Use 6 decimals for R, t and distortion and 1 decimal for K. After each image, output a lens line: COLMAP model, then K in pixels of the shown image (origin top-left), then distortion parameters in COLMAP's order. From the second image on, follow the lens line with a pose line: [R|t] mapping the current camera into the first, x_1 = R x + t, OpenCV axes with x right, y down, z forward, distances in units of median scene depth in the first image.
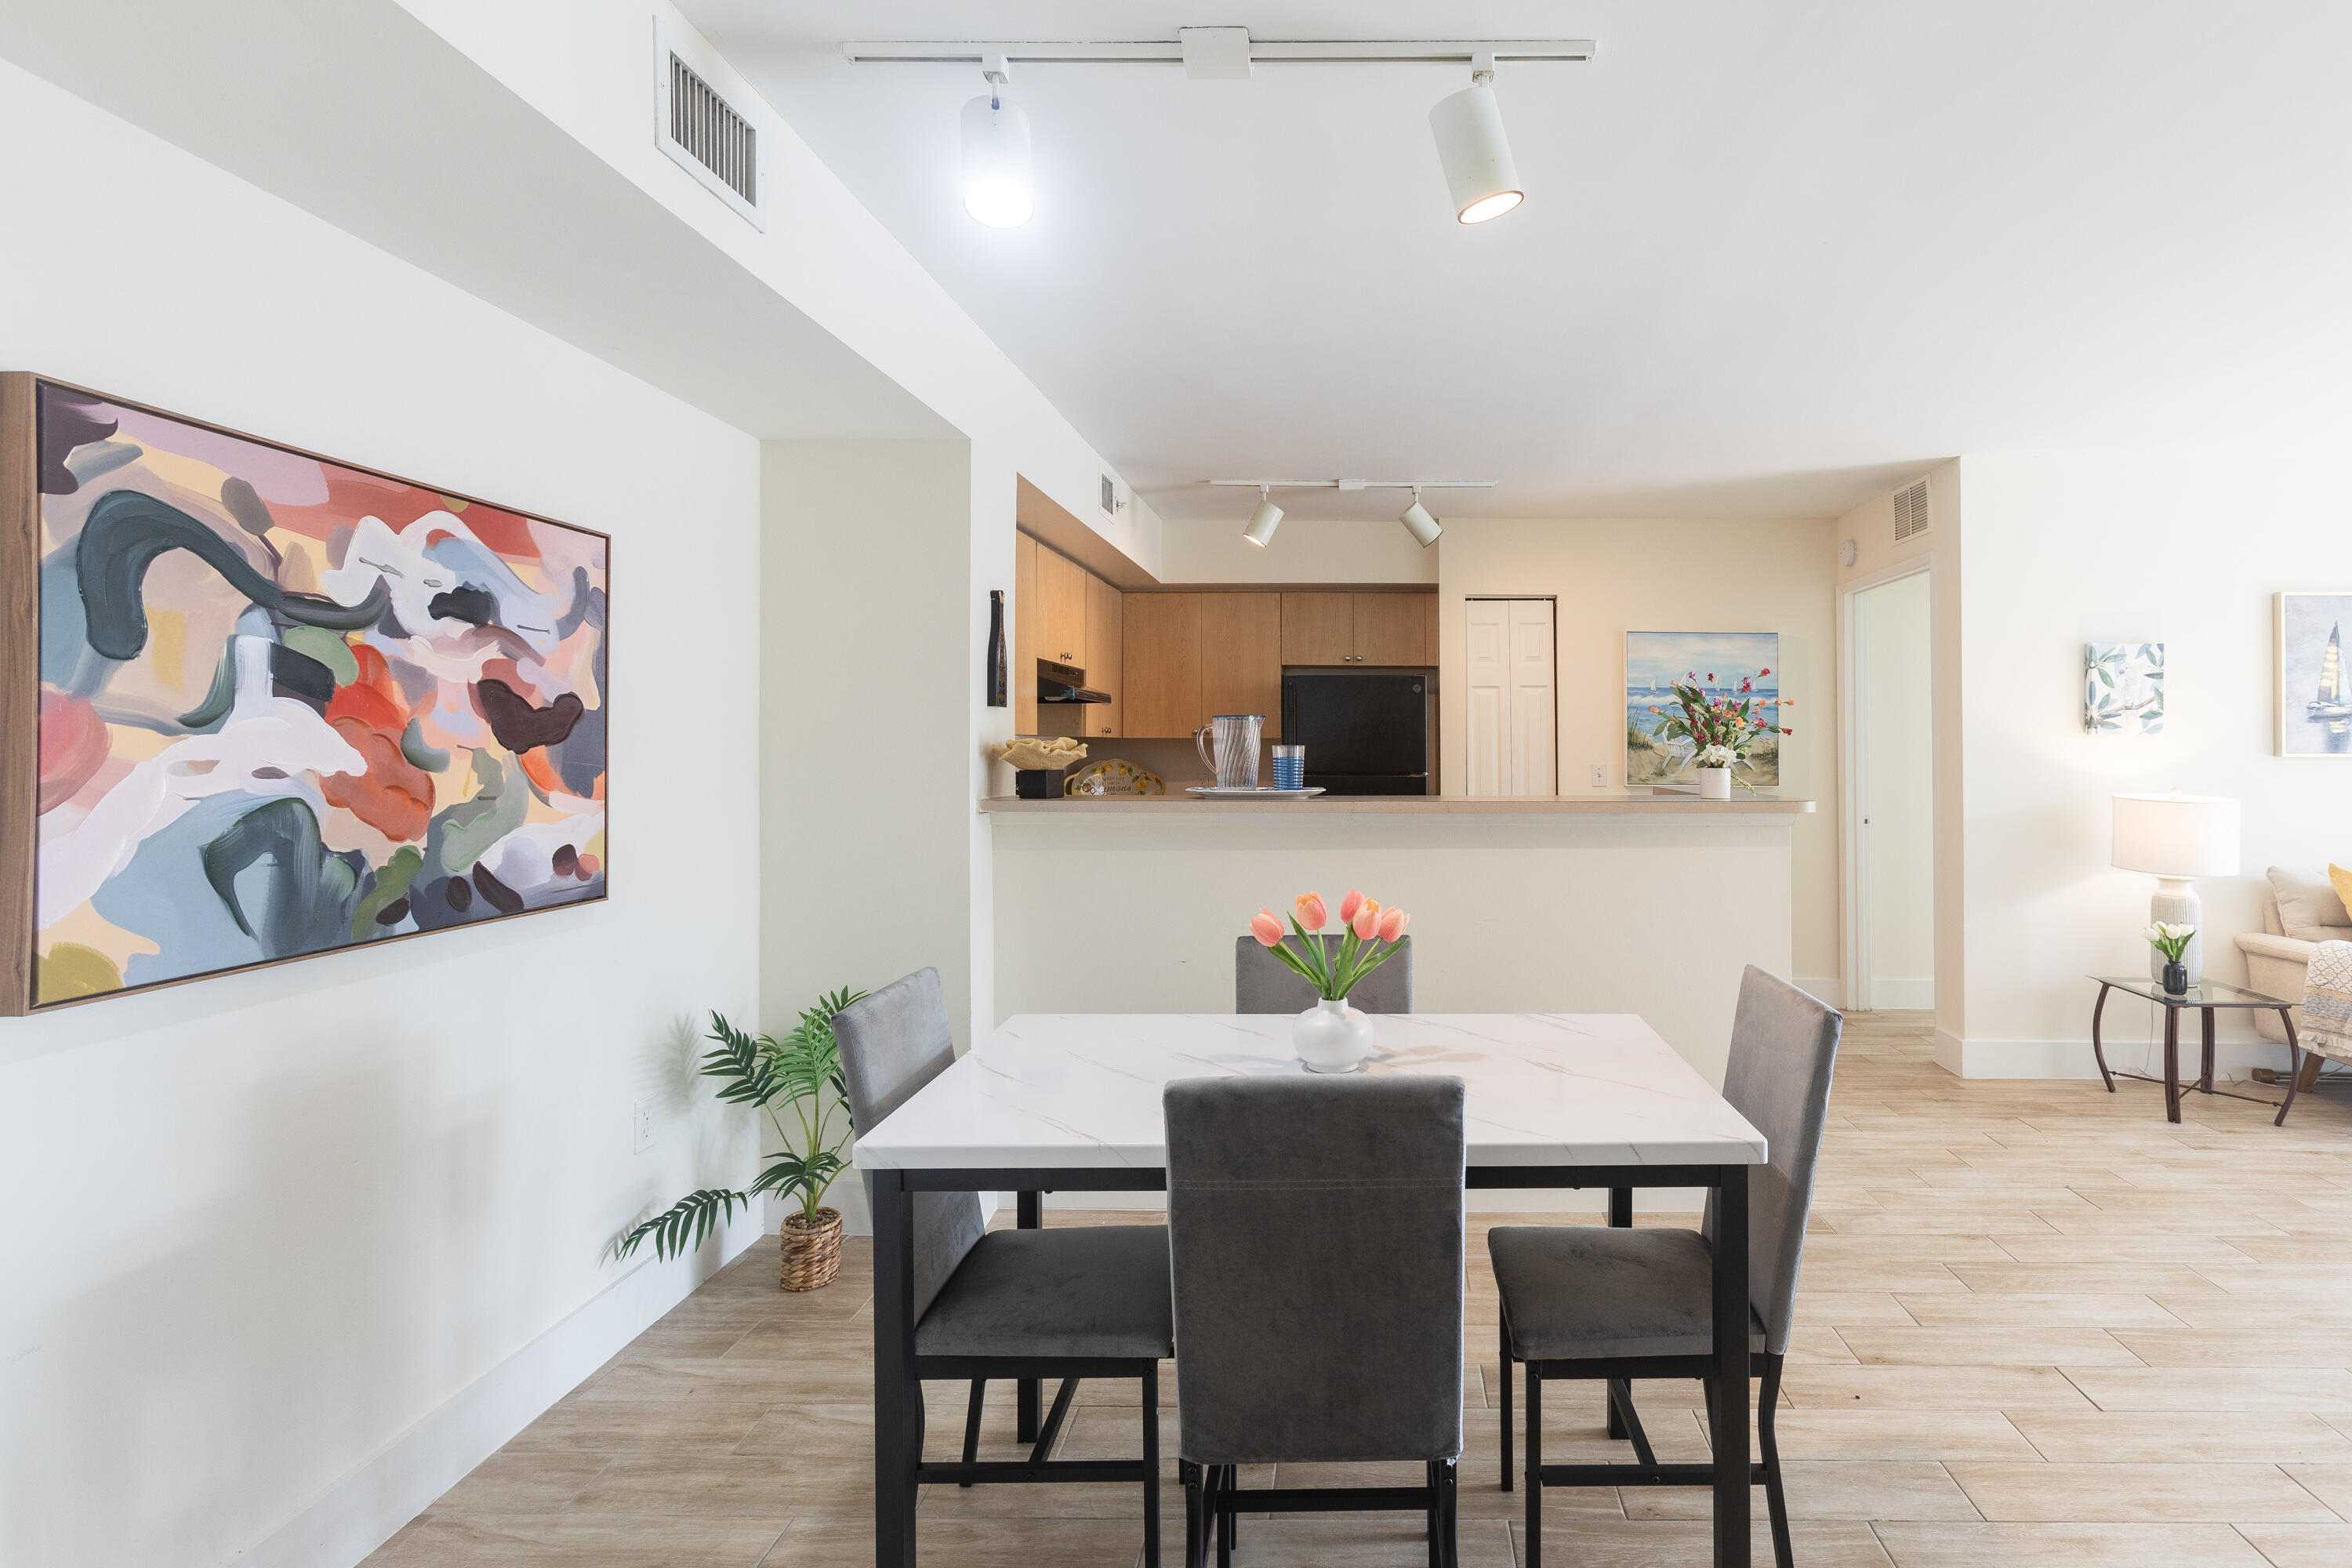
lens RADIAL K [[1509.4, 0, 1193.2], [0, 1509.4, 723.9], [0, 0, 1]] dist [-0.002859, -0.000383]
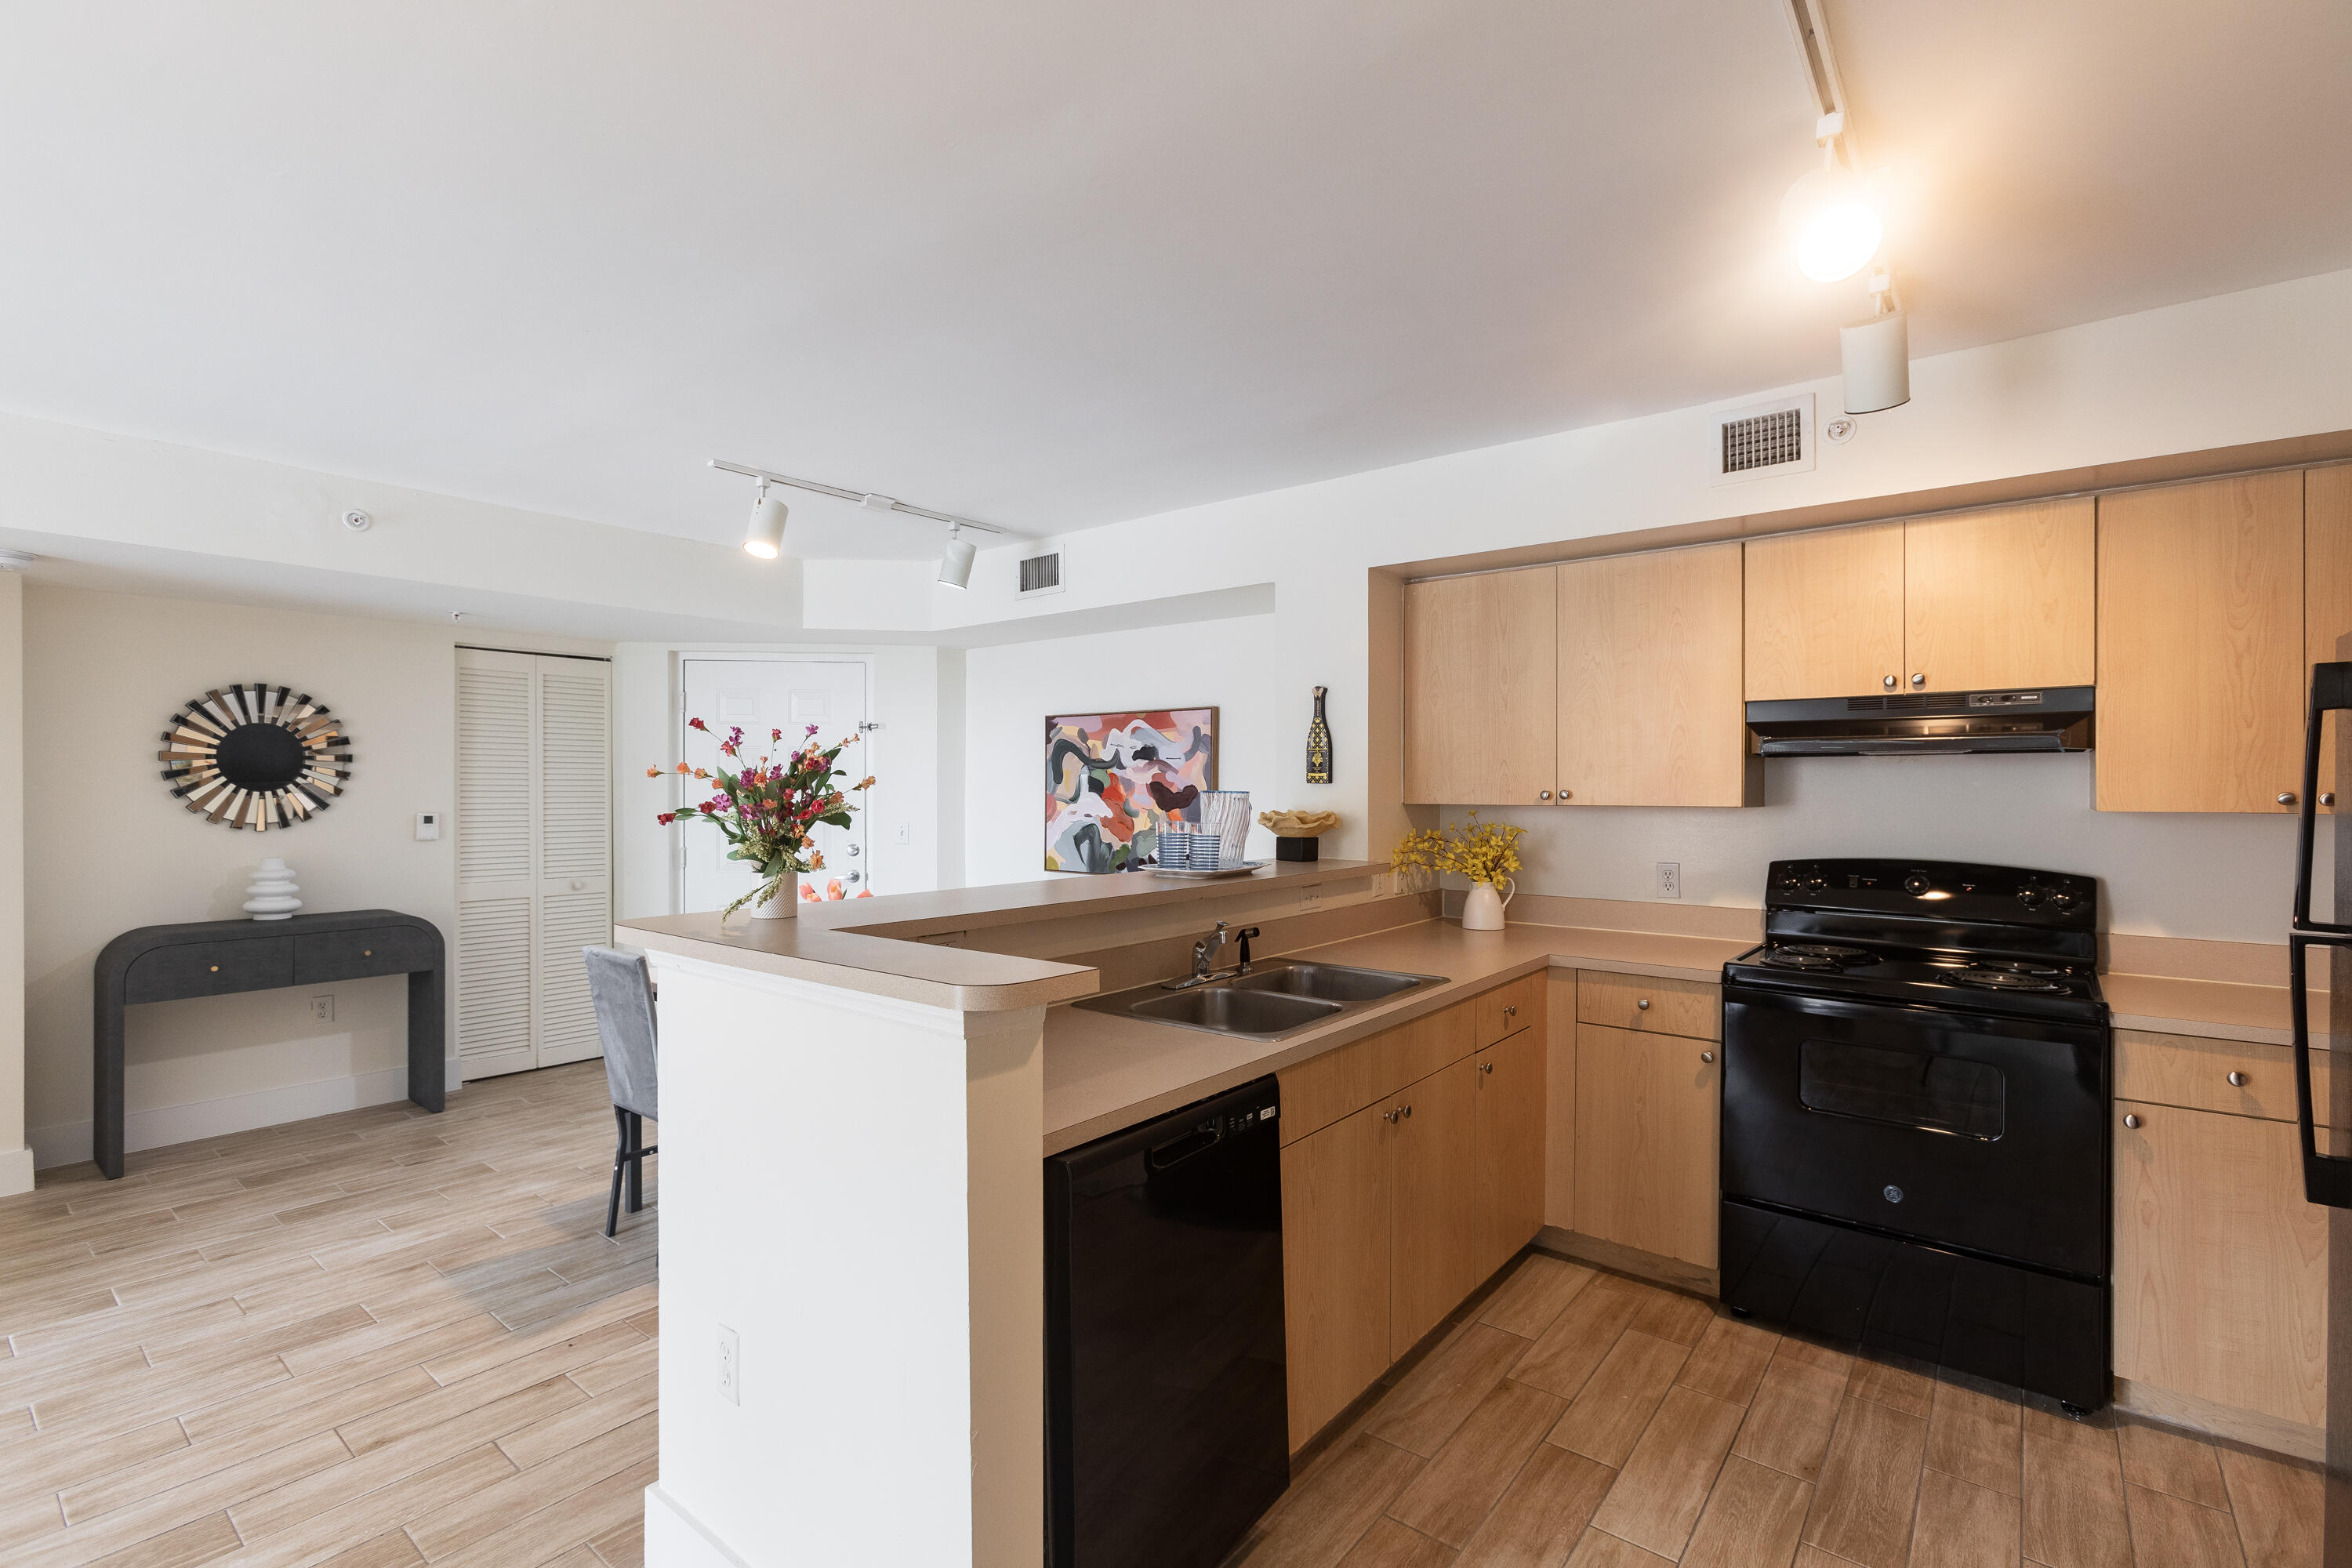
lens RADIAL K [[1081.6, 0, 1173.0], [0, 1081.6, 797.2], [0, 0, 1]] dist [0.000877, 0.000213]
pose [[-0.622880, -0.000177, -0.782317, 0.978385], [0.007322, 0.999955, -0.006056, 0.007650], [0.782283, -0.009500, -0.622851, 2.299798]]
